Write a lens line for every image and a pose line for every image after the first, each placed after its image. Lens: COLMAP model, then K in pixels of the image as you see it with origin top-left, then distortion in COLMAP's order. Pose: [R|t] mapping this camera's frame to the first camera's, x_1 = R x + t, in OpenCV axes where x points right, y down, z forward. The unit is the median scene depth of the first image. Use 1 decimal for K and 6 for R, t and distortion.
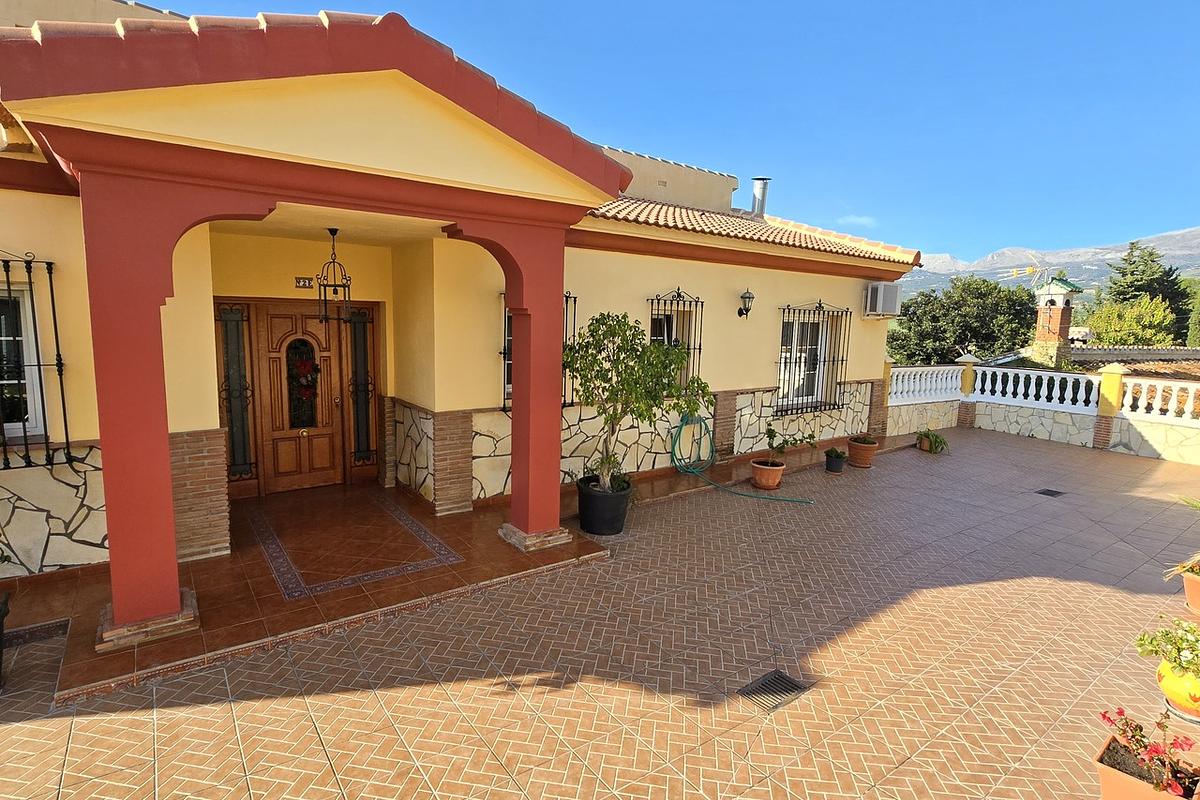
lens RADIAL K [[621.0, 0, 600.1], [0, 621.0, 405.3], [0, 0, 1]] dist [0.005751, -0.005601]
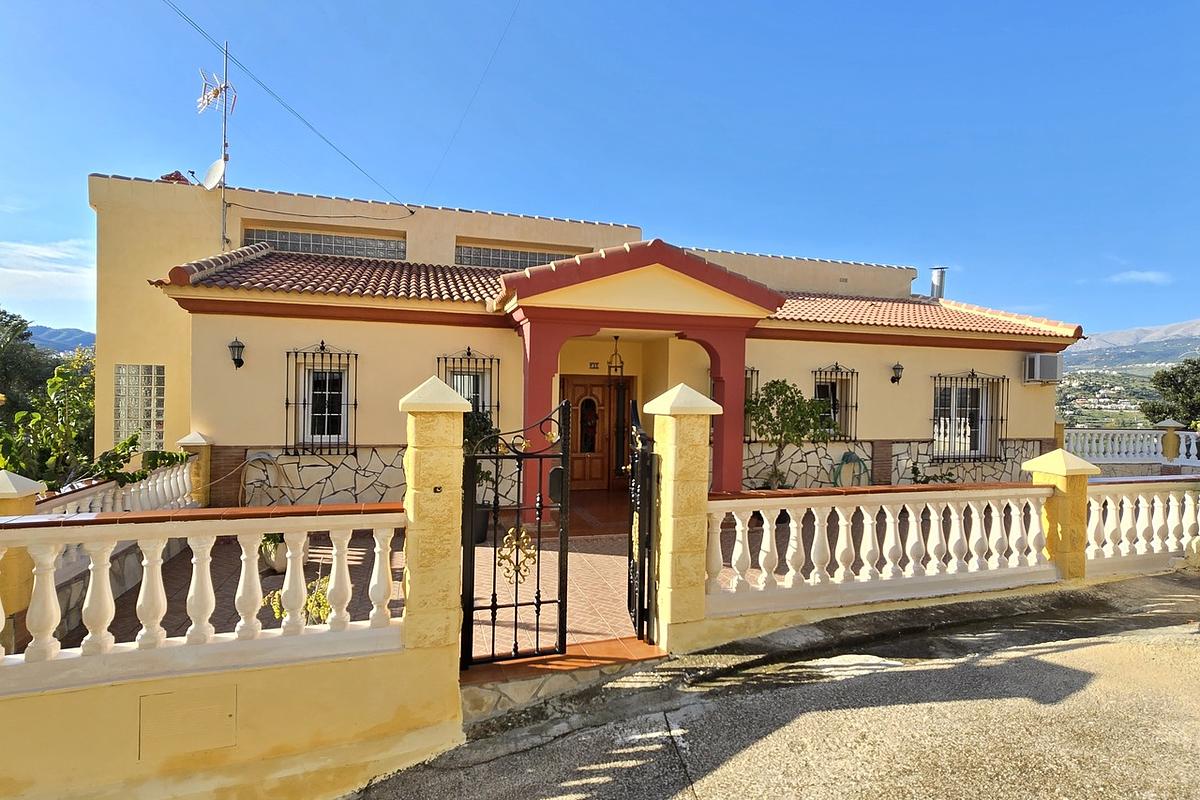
lens RADIAL K [[621.0, 0, 600.2], [0, 621.0, 400.4], [0, 0, 1]] dist [0.005751, -0.005601]
pose [[0.941878, -0.005640, -0.335907, 0.091949], [-0.039171, 0.991196, -0.126476, 0.090544], [0.333663, 0.132283, 0.933365, -0.461642]]
